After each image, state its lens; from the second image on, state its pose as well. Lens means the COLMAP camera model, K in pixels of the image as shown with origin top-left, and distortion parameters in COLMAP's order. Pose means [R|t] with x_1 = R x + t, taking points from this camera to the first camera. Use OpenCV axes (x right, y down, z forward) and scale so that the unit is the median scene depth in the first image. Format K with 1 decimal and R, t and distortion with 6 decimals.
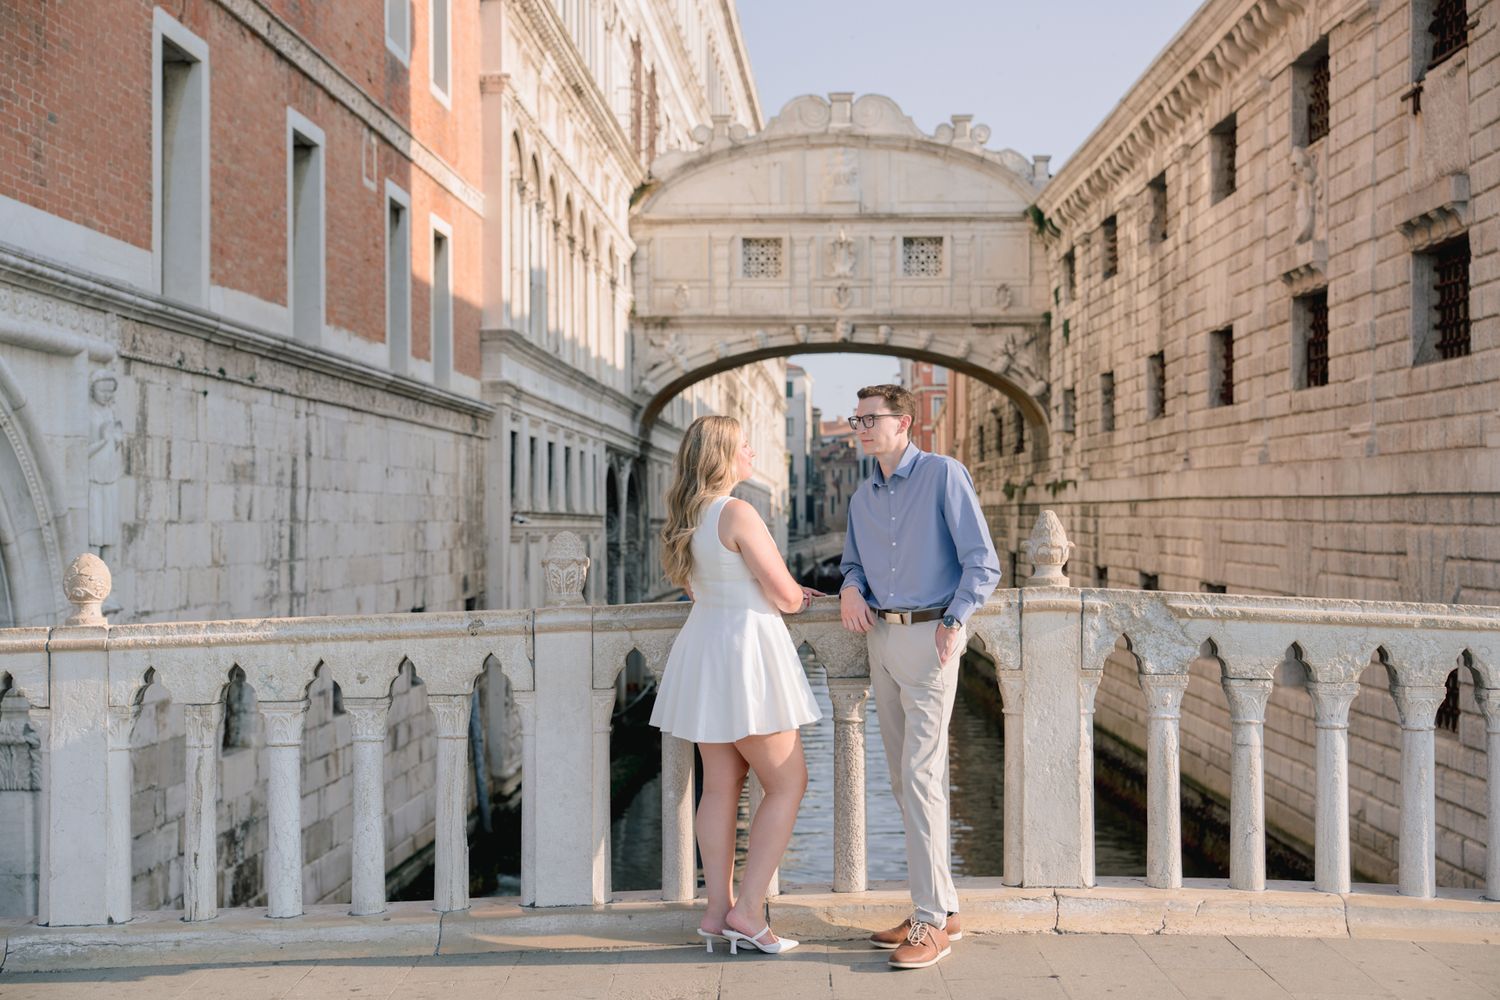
lens RADIAL K [[1926.0, 0, 761.8], [0, 1926.0, 510.6], [0, 0, 1]] dist [0.043652, 0.000000]
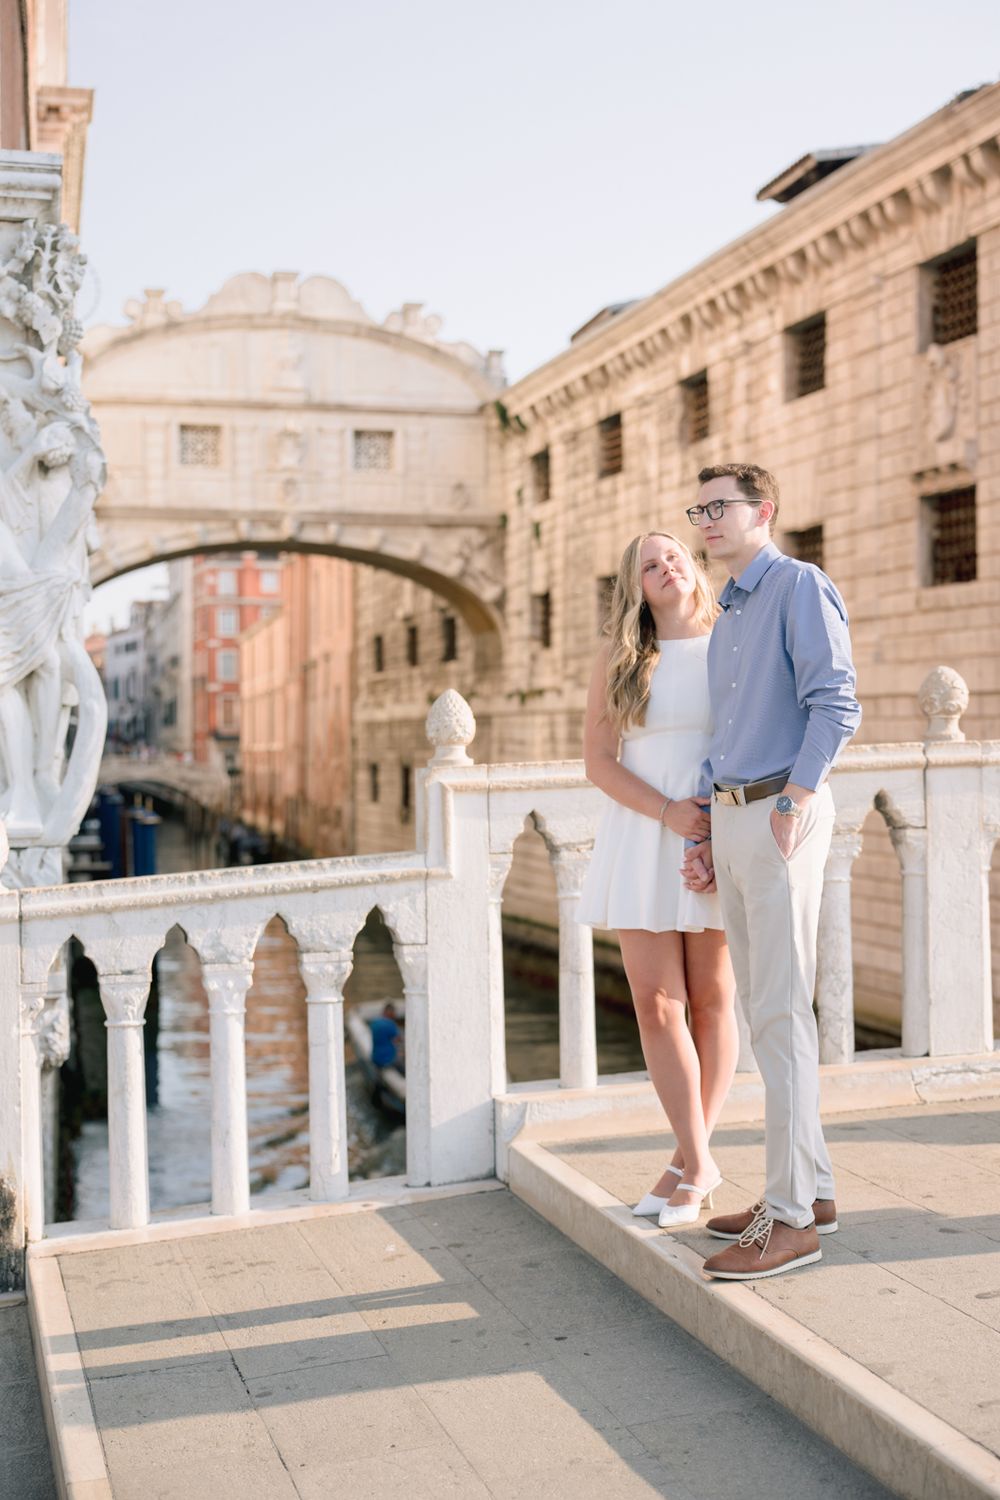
lens RADIAL K [[2067.9, 0, 498.2], [0, 2067.9, 739.0], [0, 0, 1]] dist [0.014921, 0.000000]
pose [[0.963536, -0.002290, 0.267570, -0.133084], [0.002401, 0.999997, -0.000088, 0.009232], [-0.267569, 0.000727, 0.963538, 0.013793]]
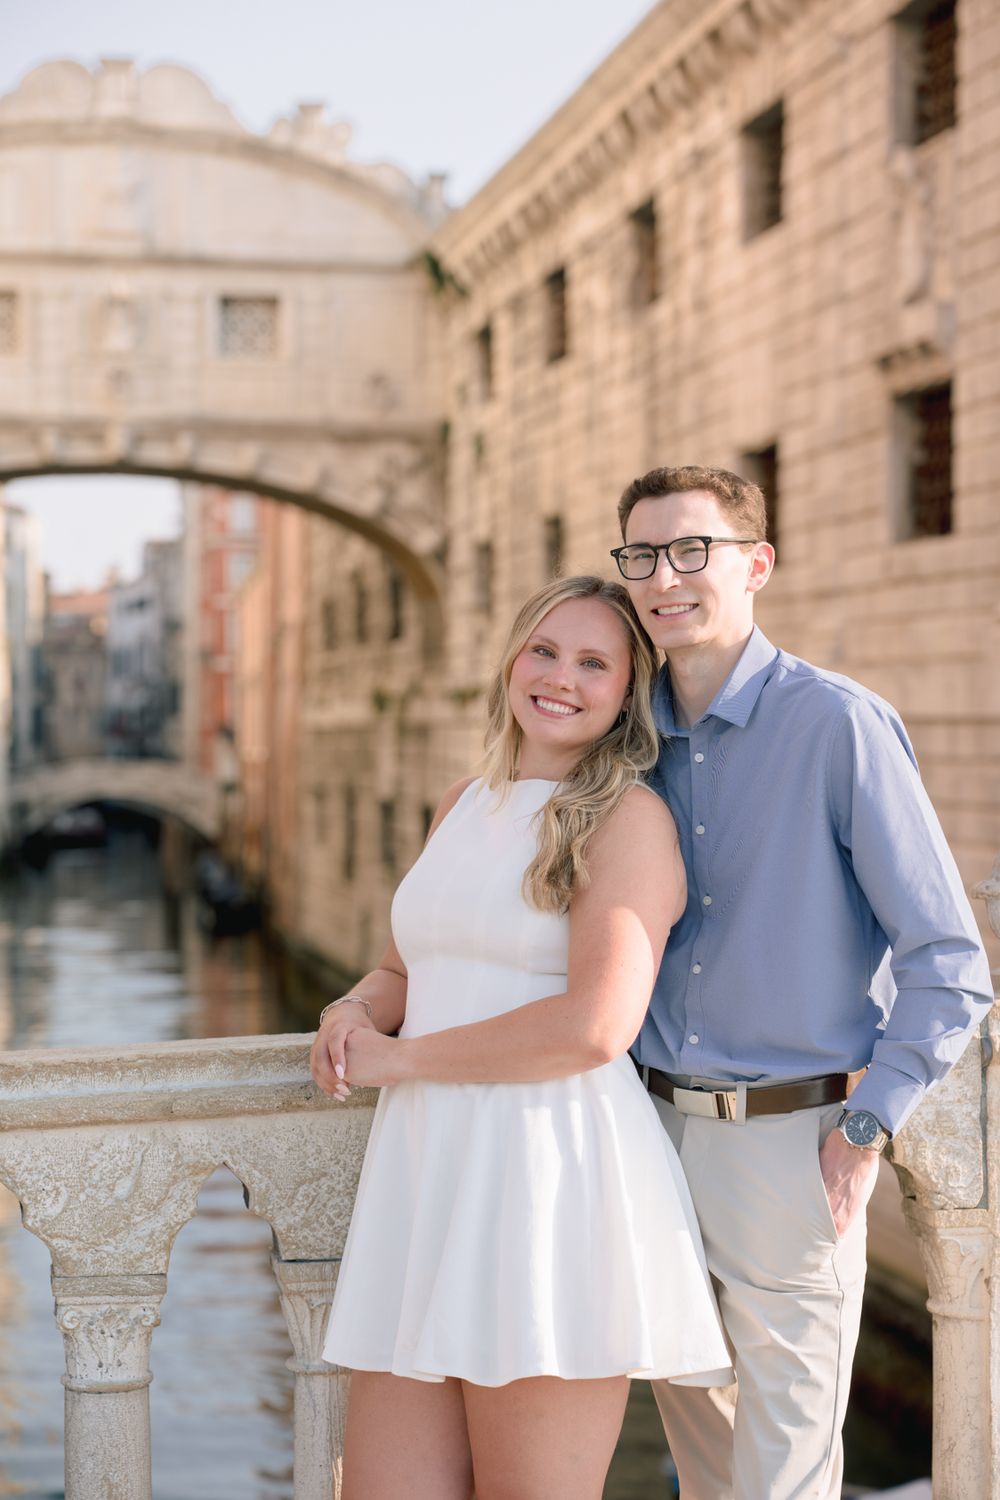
lens RADIAL K [[2877.1, 0, 505.4], [0, 2877.1, 746.0], [0, 0, 1]] dist [0.038345, 0.000000]
pose [[0.981936, 0.001444, 0.189209, -0.011450], [-0.002715, 0.999975, 0.006459, -0.002356], [-0.189195, -0.006856, 0.981916, 0.072143]]
